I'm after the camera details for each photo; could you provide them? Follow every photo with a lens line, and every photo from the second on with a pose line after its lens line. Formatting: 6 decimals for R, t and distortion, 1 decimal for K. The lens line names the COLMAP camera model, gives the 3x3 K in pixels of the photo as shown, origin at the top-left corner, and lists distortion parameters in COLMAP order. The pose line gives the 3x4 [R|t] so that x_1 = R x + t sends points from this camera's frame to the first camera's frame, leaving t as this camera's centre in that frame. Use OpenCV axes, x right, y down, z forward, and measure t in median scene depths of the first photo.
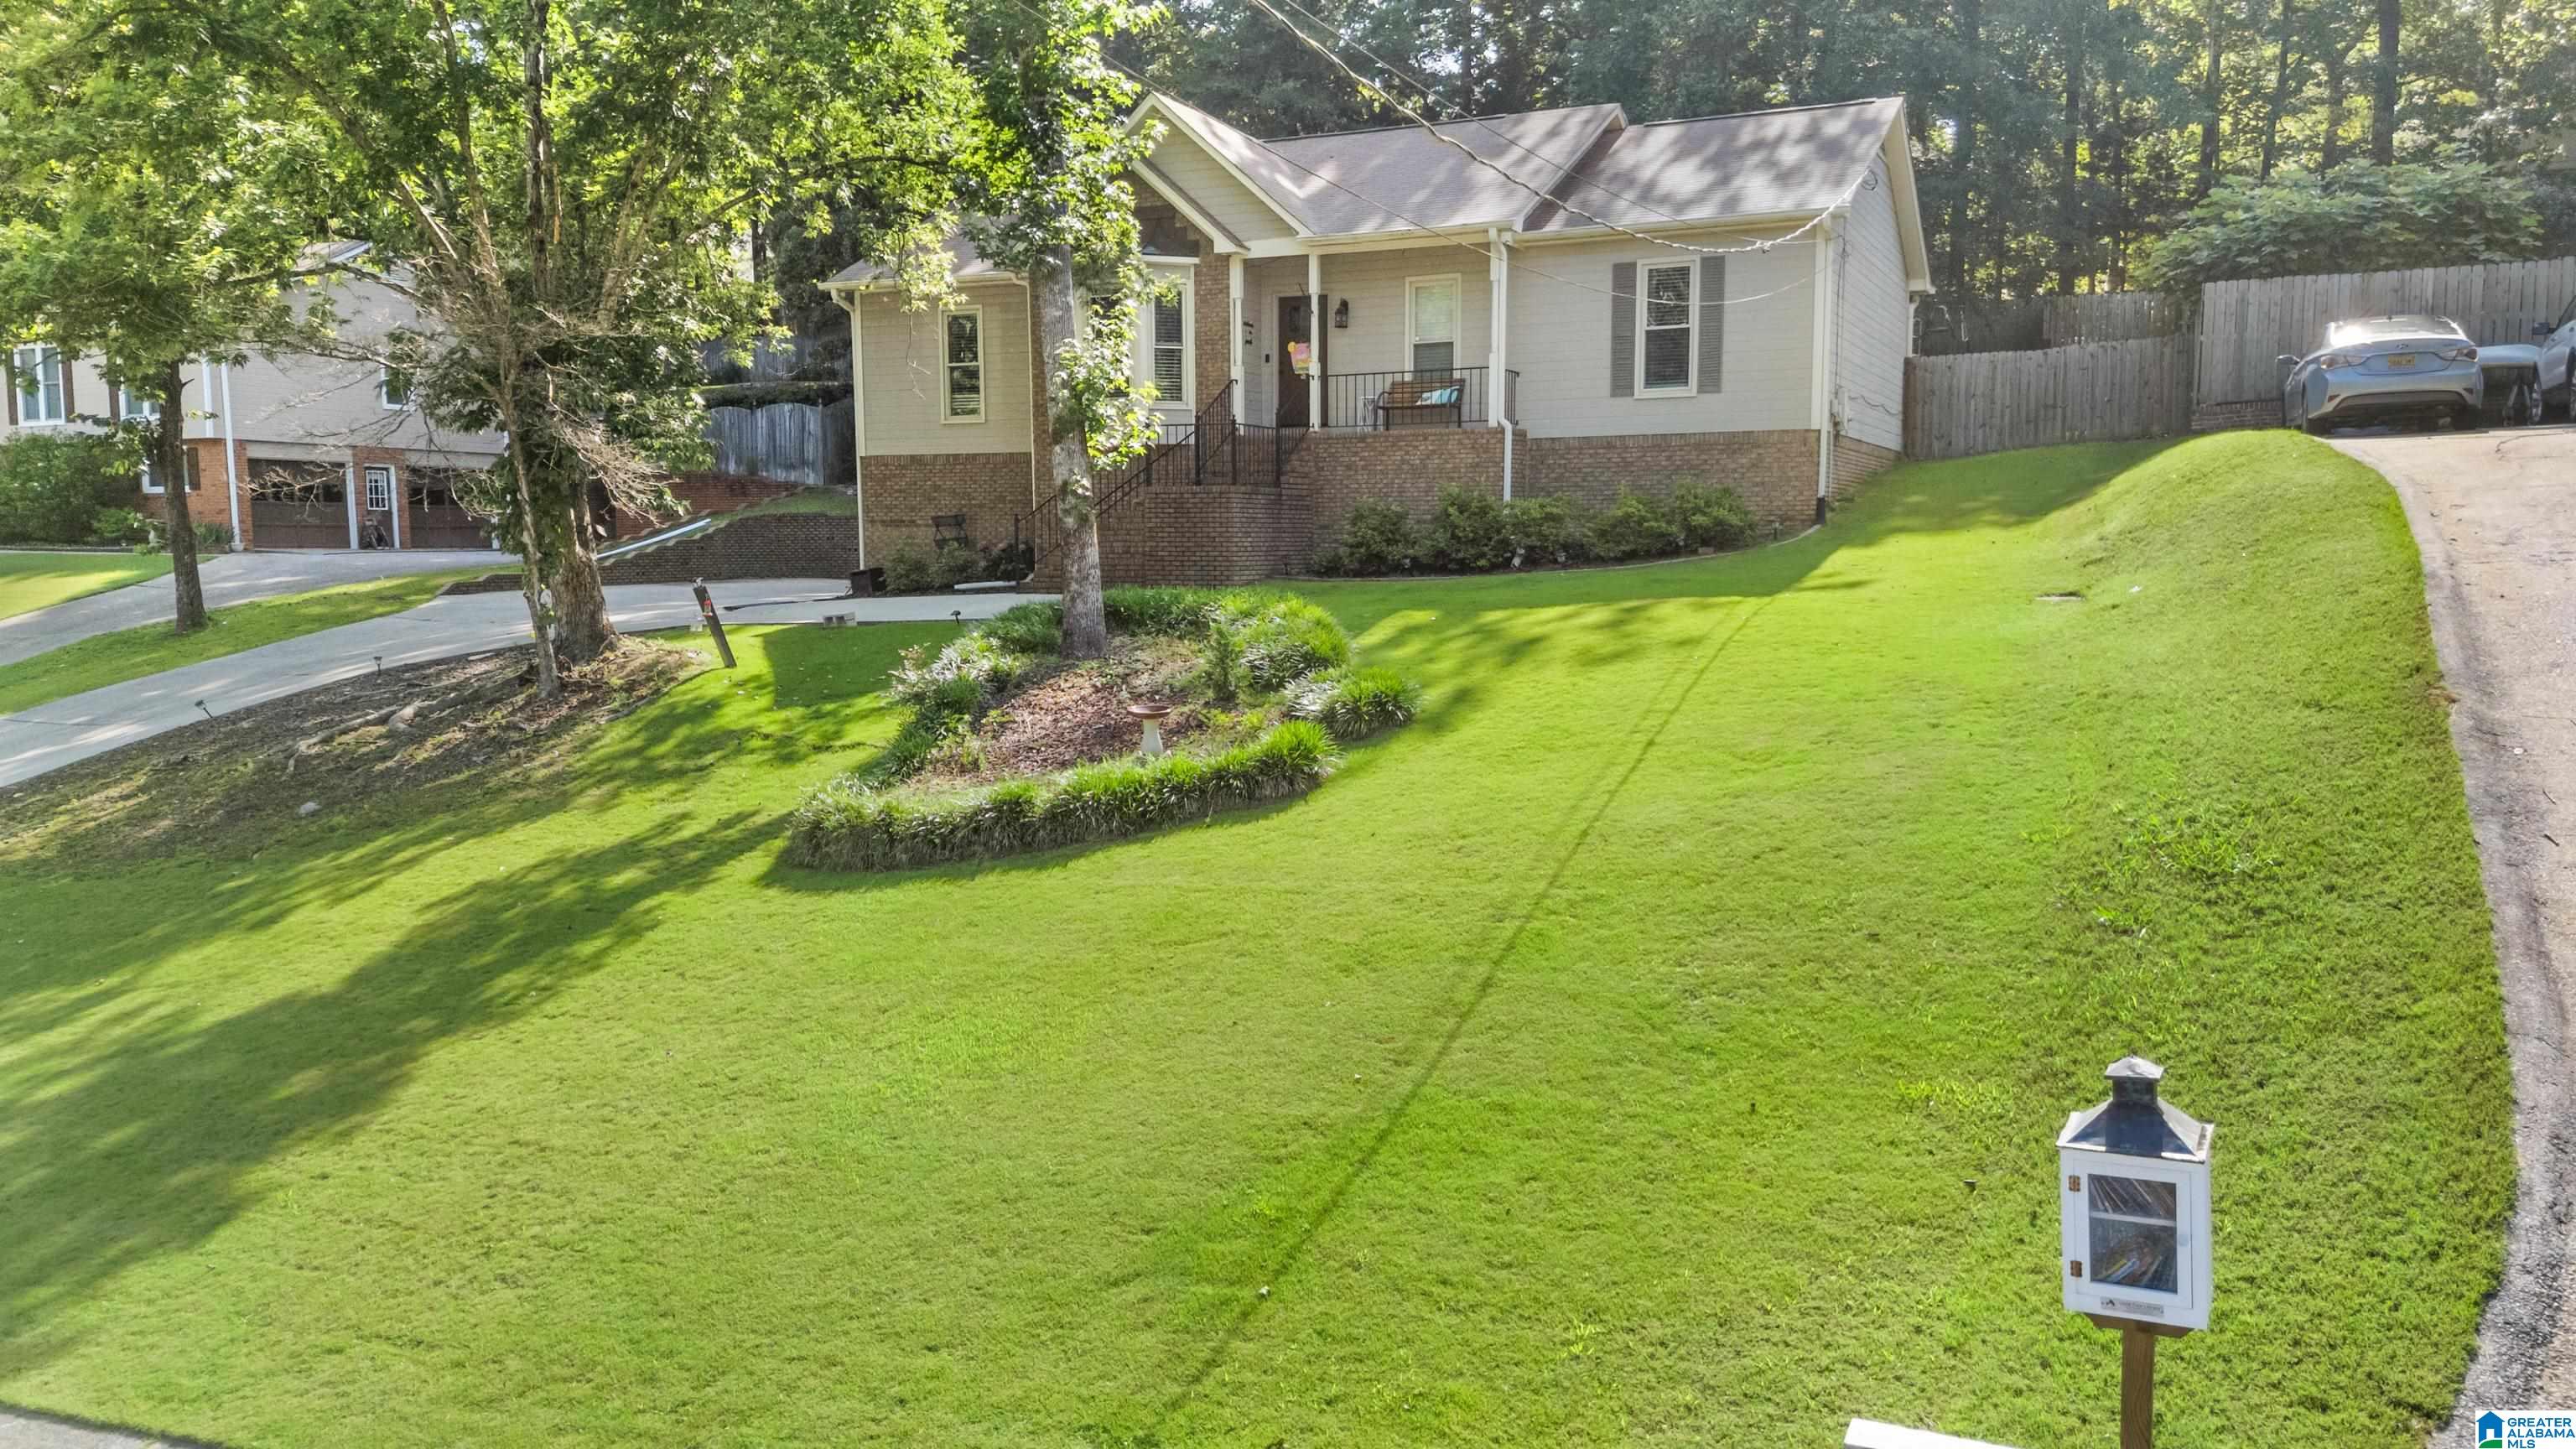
lens RADIAL K [[1862.2, 0, 1288.0], [0, 1862.2, 724.5], [0, 0, 1]] dist [0.078943, -0.071165]
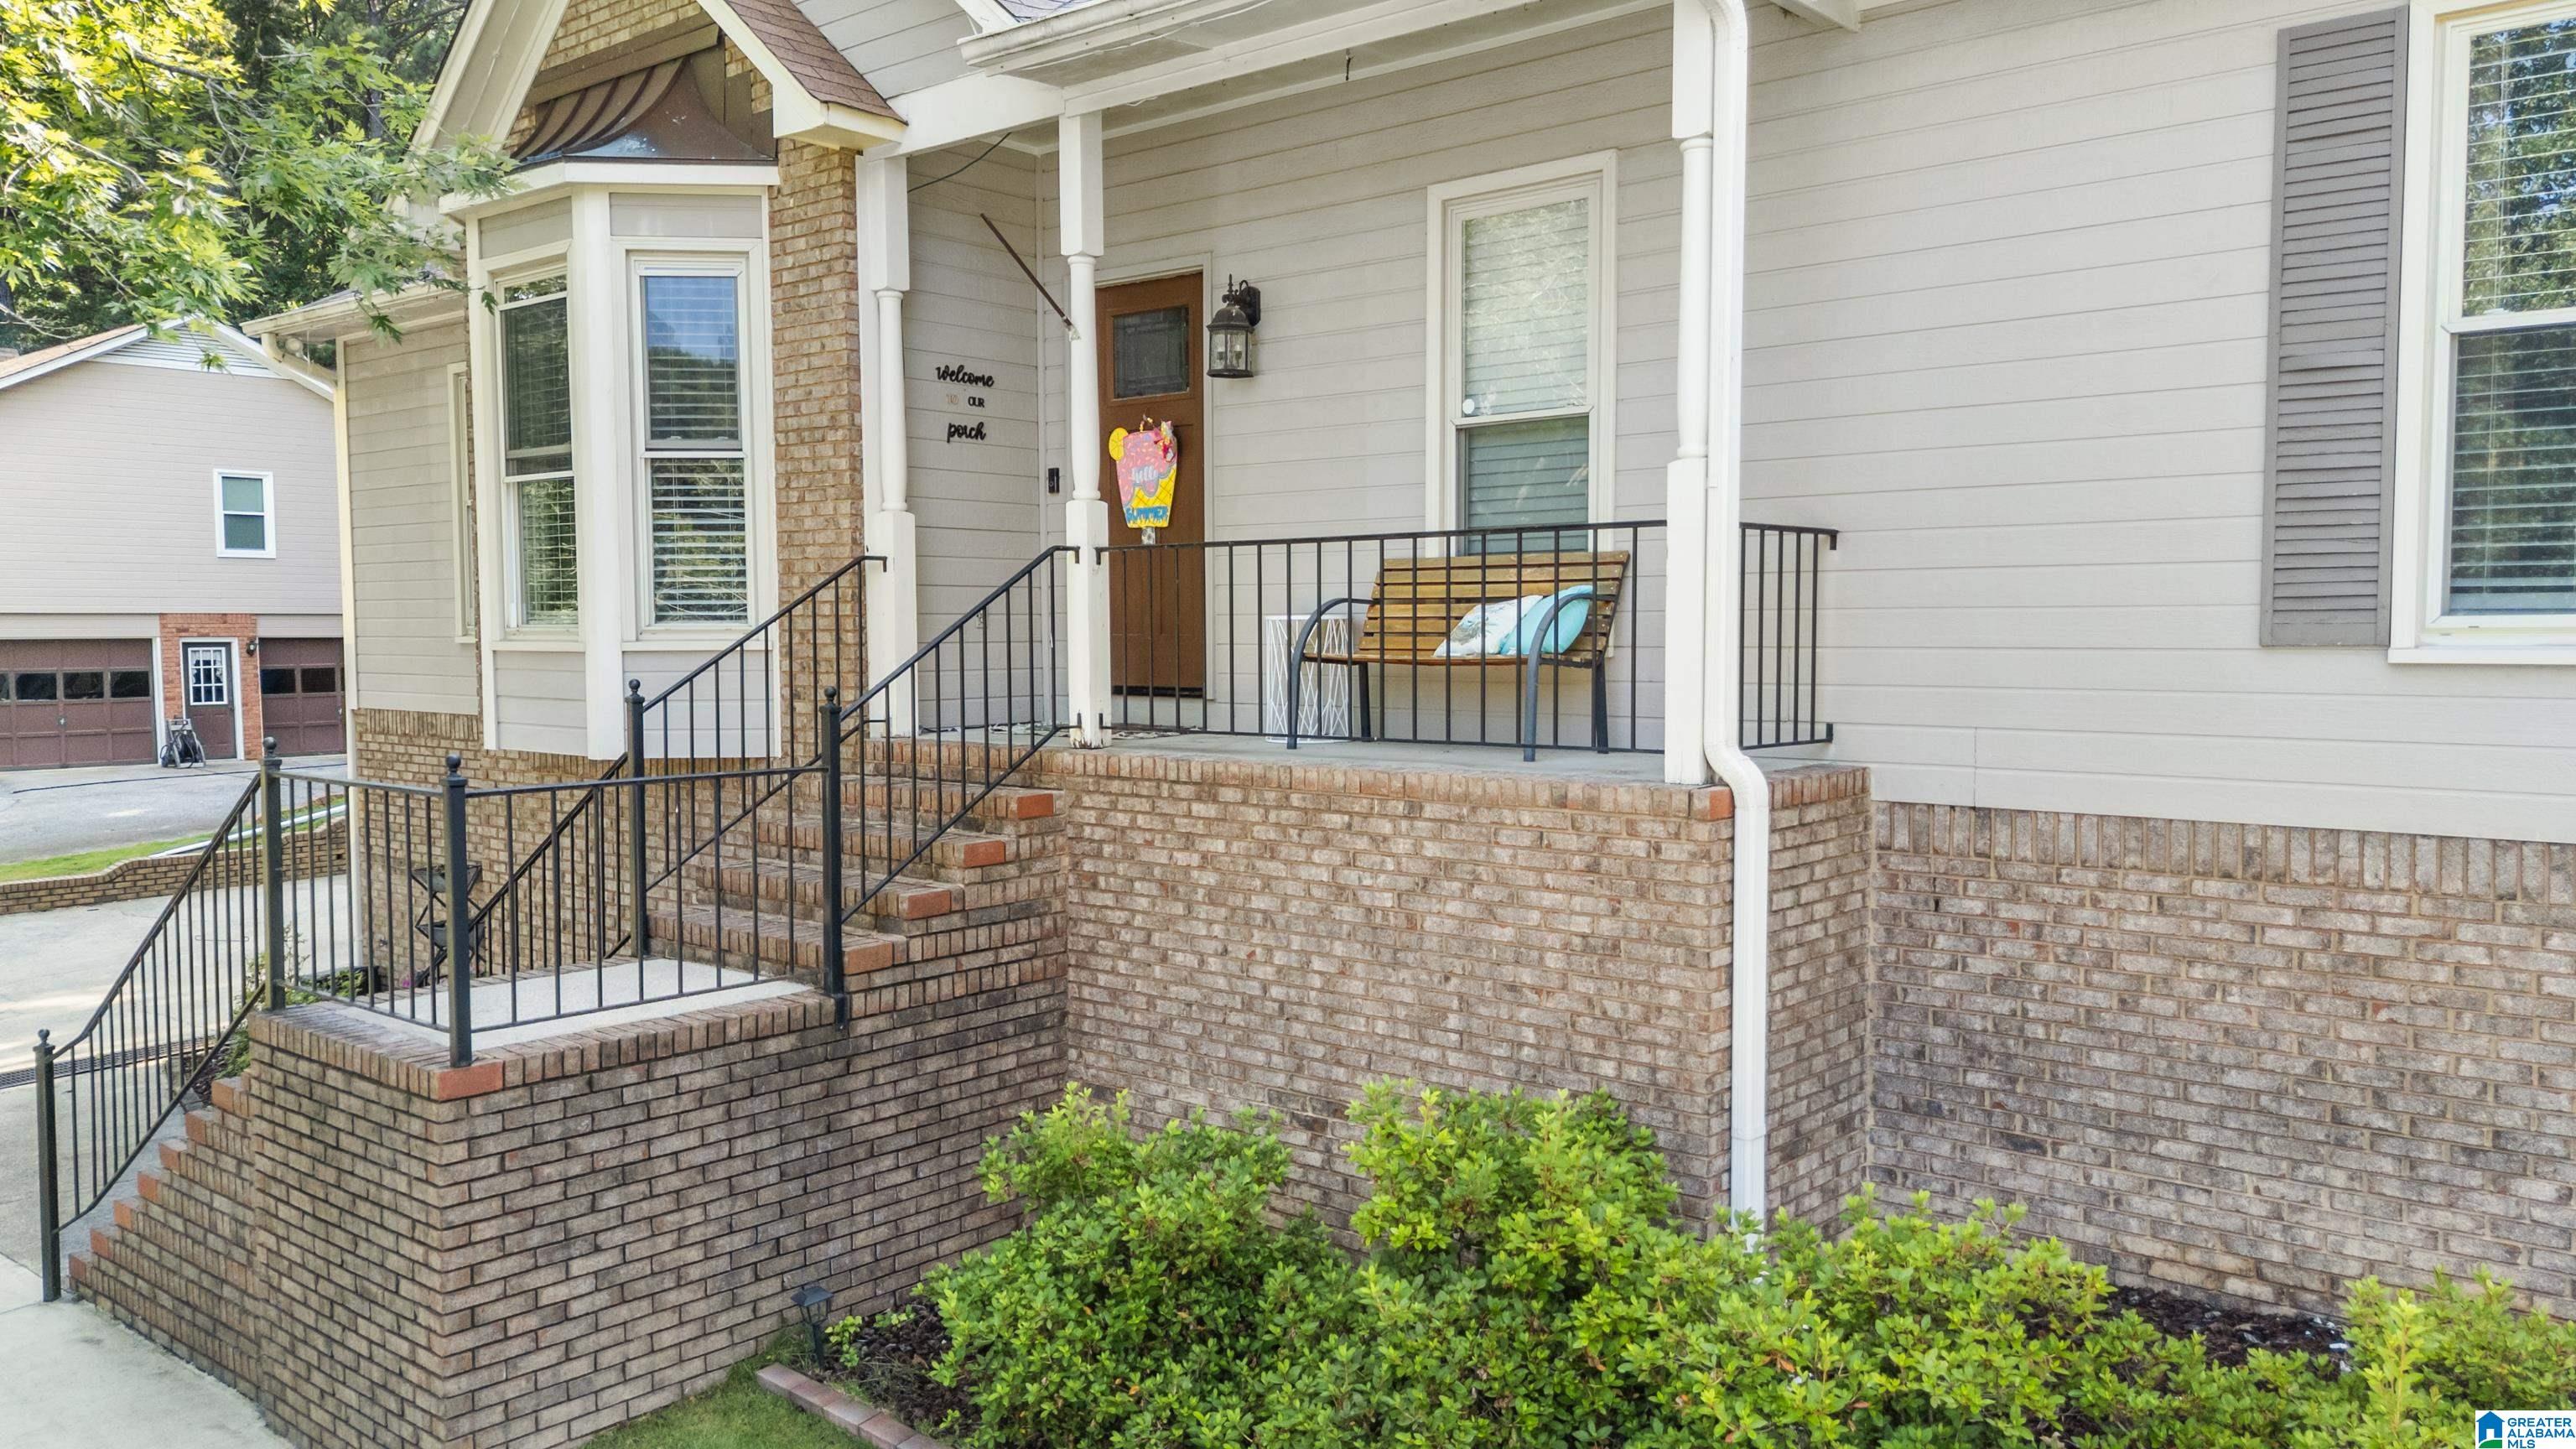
lens RADIAL K [[1862.2, 0, 1288.0], [0, 1862.2, 724.5], [0, 0, 1]] dist [0.078943, -0.071165]
pose [[0.968392, 0.013032, -0.249091, 0.113693], [-0.023706, 0.998922, -0.039899, -0.148731], [0.248303, 0.044543, 0.967658, 0.733246]]
